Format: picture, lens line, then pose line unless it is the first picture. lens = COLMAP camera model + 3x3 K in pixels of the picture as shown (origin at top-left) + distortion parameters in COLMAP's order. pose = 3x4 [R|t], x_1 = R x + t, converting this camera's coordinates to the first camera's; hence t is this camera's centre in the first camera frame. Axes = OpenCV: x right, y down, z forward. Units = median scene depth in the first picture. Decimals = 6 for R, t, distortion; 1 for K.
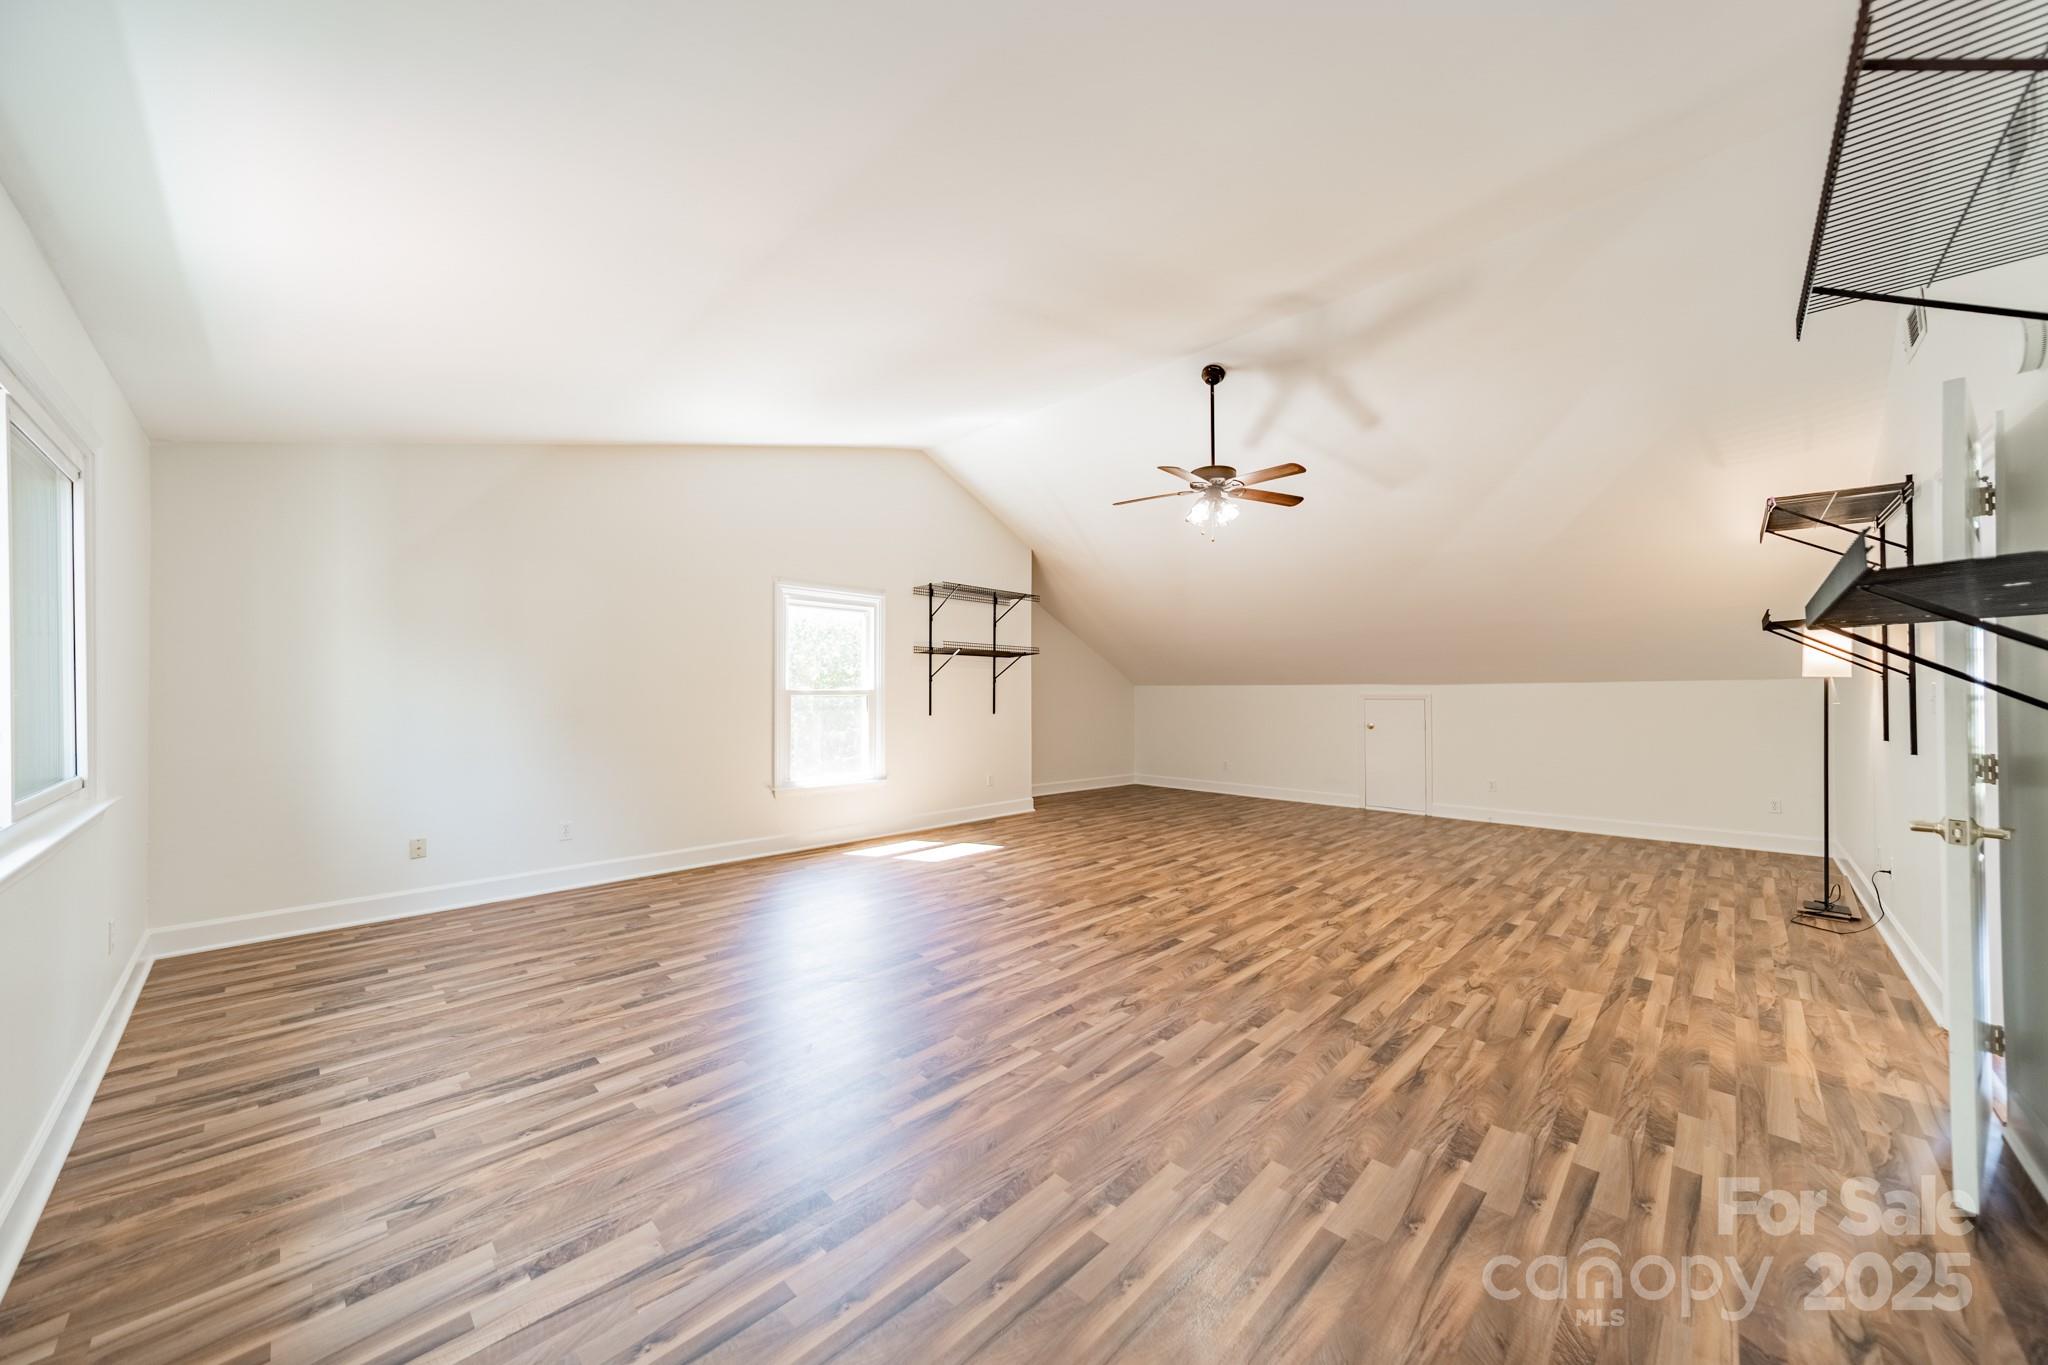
lens RADIAL K [[723.9, 0, 1037.1], [0, 723.9, 688.2], [0, 0, 1]] dist [0.006666, 0.000152]
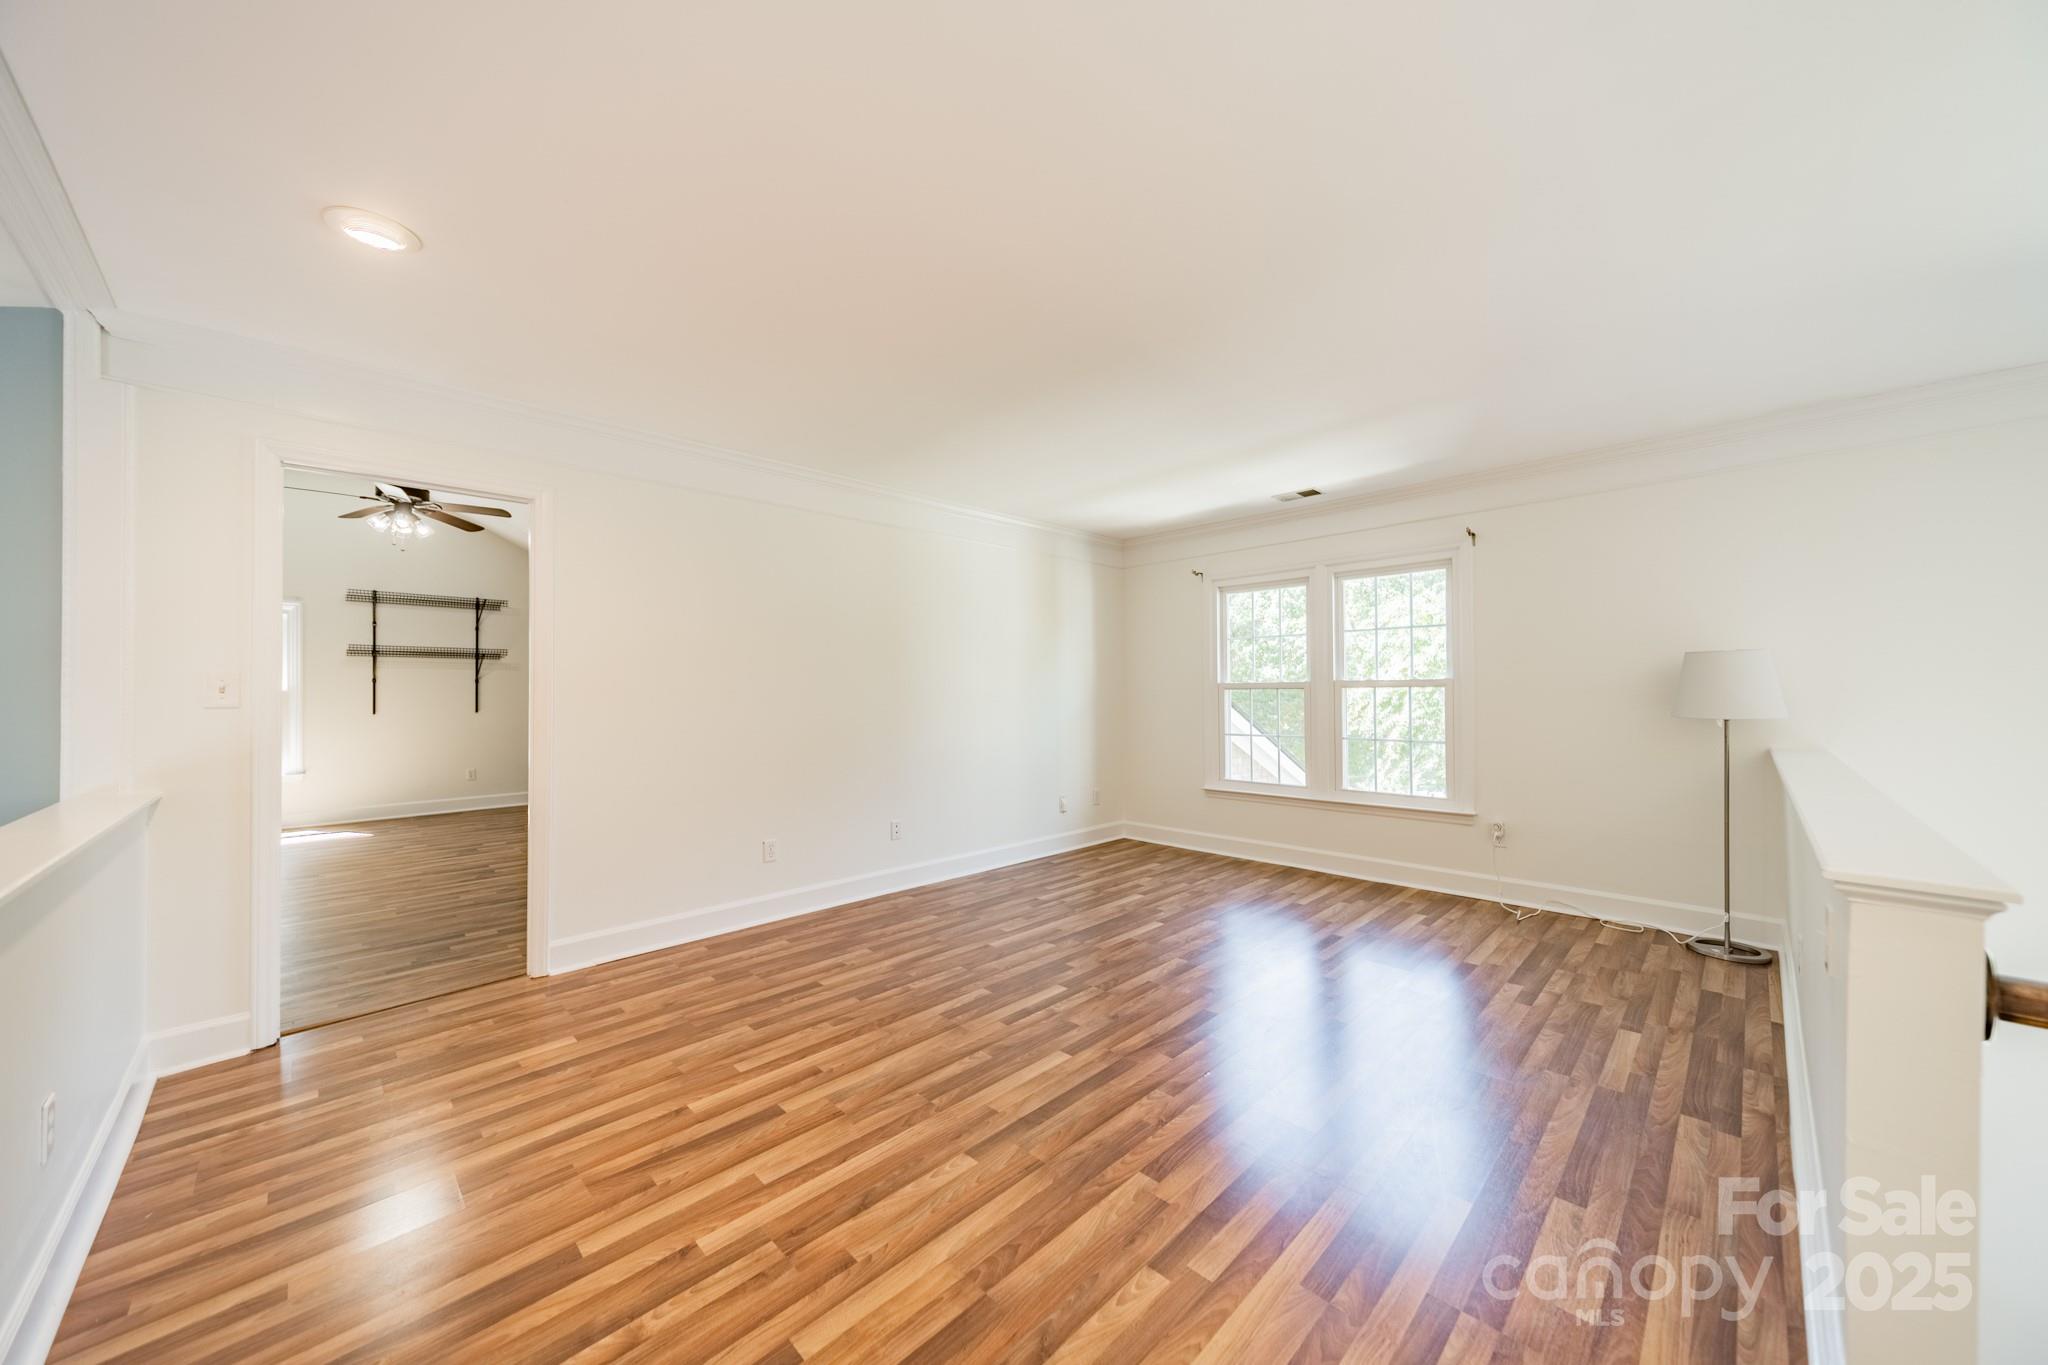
lens RADIAL K [[723.9, 0, 1027.5], [0, 723.9, 685.1], [0, 0, 1]] dist [0.006666, 0.000152]
pose [[0.999852, 0.001410, -0.017124, 1.000987], [-0.001498, 0.999986, -0.005144, -0.001421], [0.017116, 0.005169, 0.999840, -0.080734]]
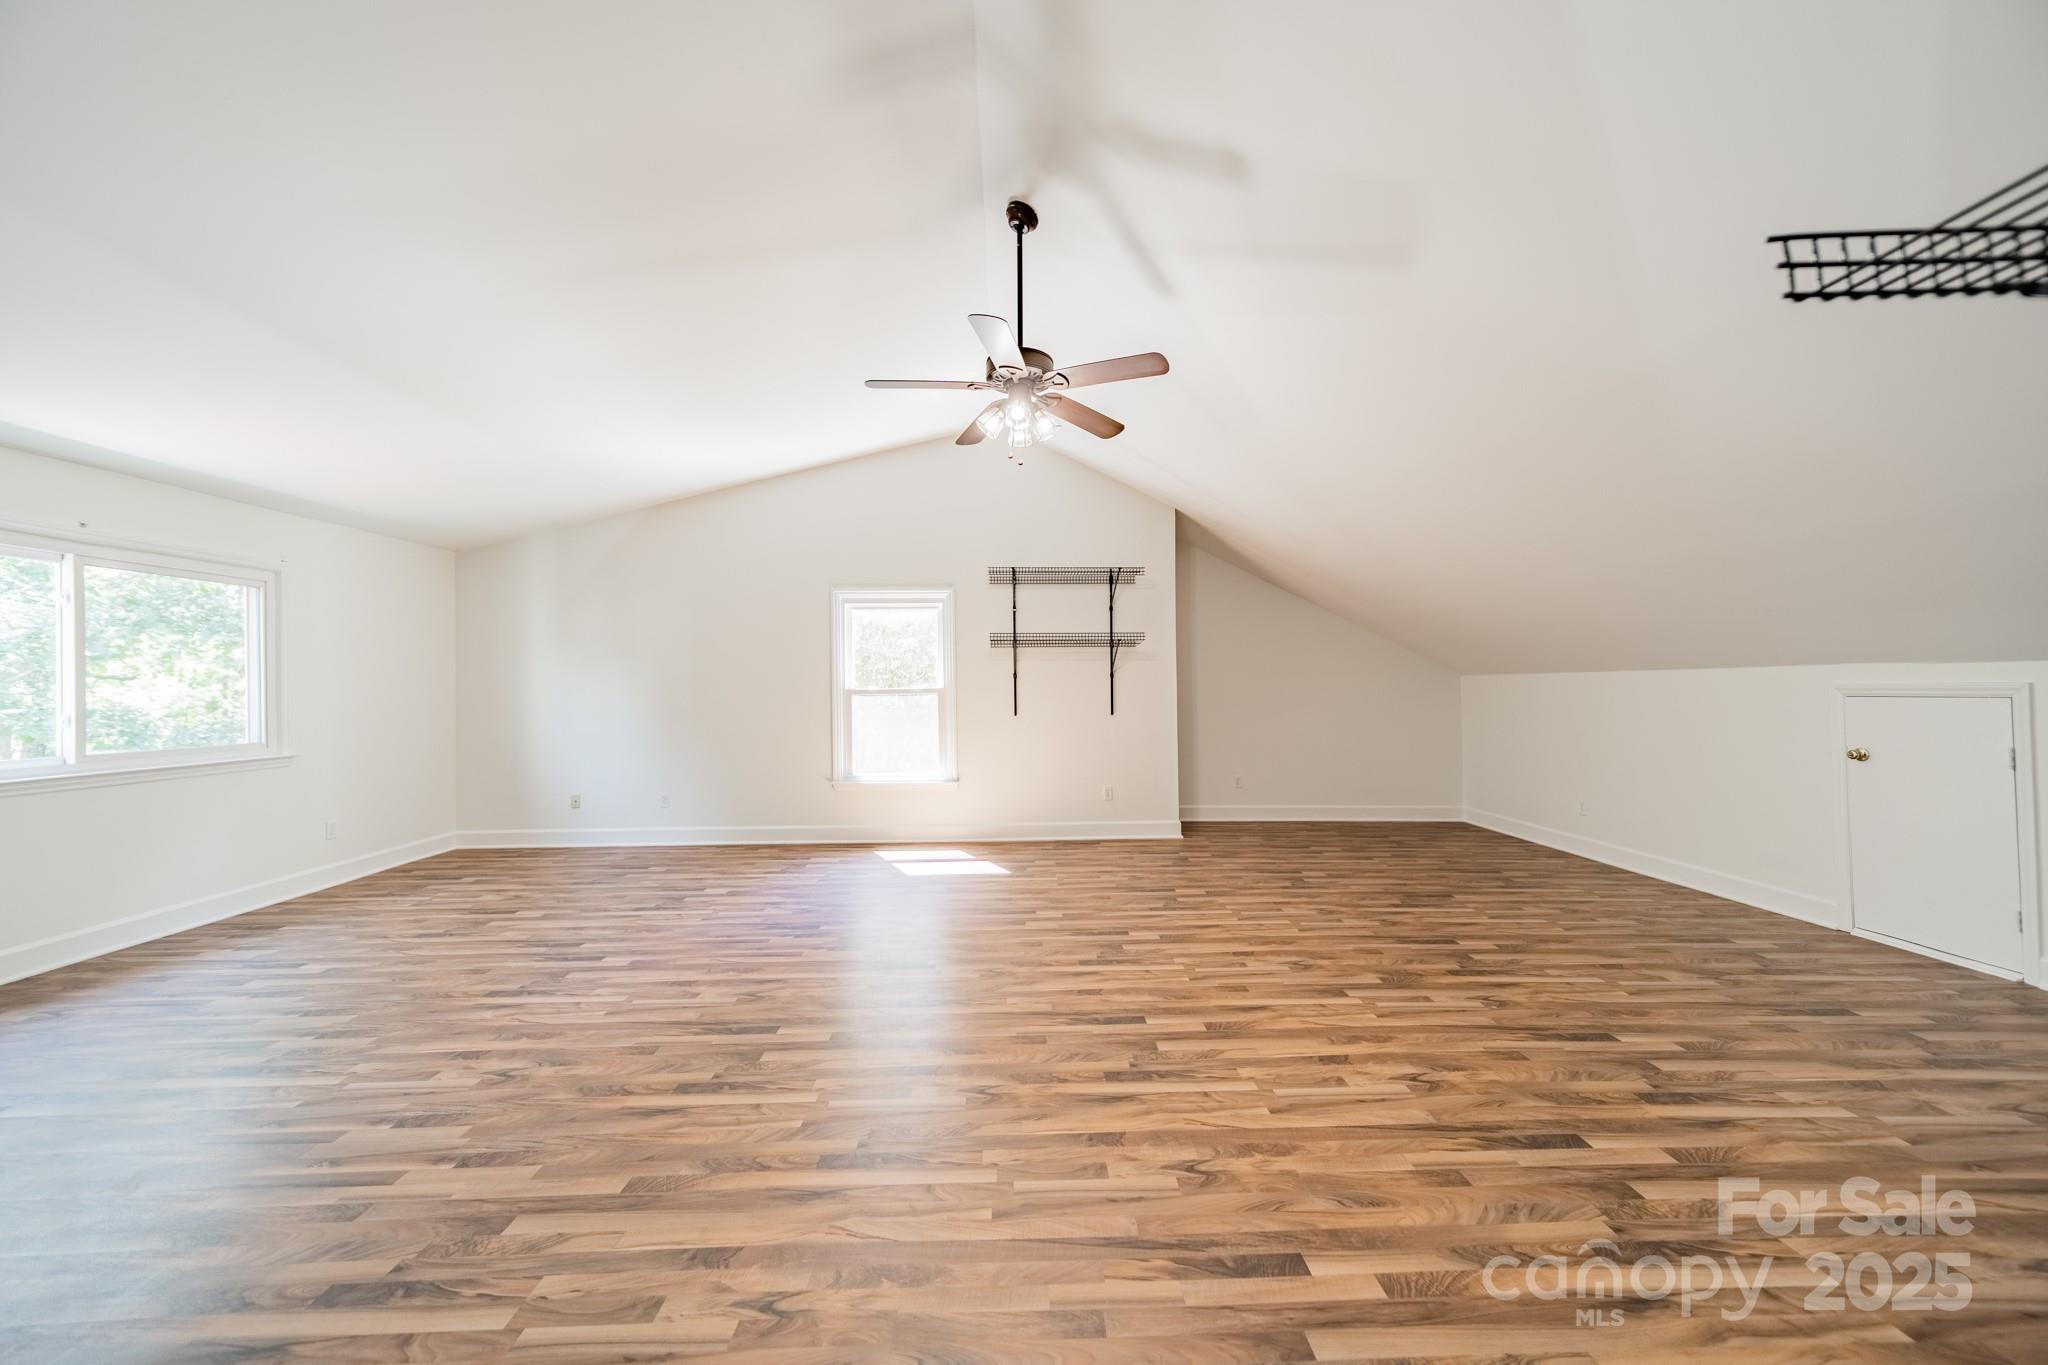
lens RADIAL K [[723.9, 0, 1025.5], [0, 723.9, 688.0], [0, 0, 1]] dist [0.006666, 0.000152]
pose [[0.713654, -0.007776, -0.700456, 0.587147], [0.013666, 0.999903, 0.002823, 0.001042], [0.700365, -0.011587, 0.713690, 0.429753]]
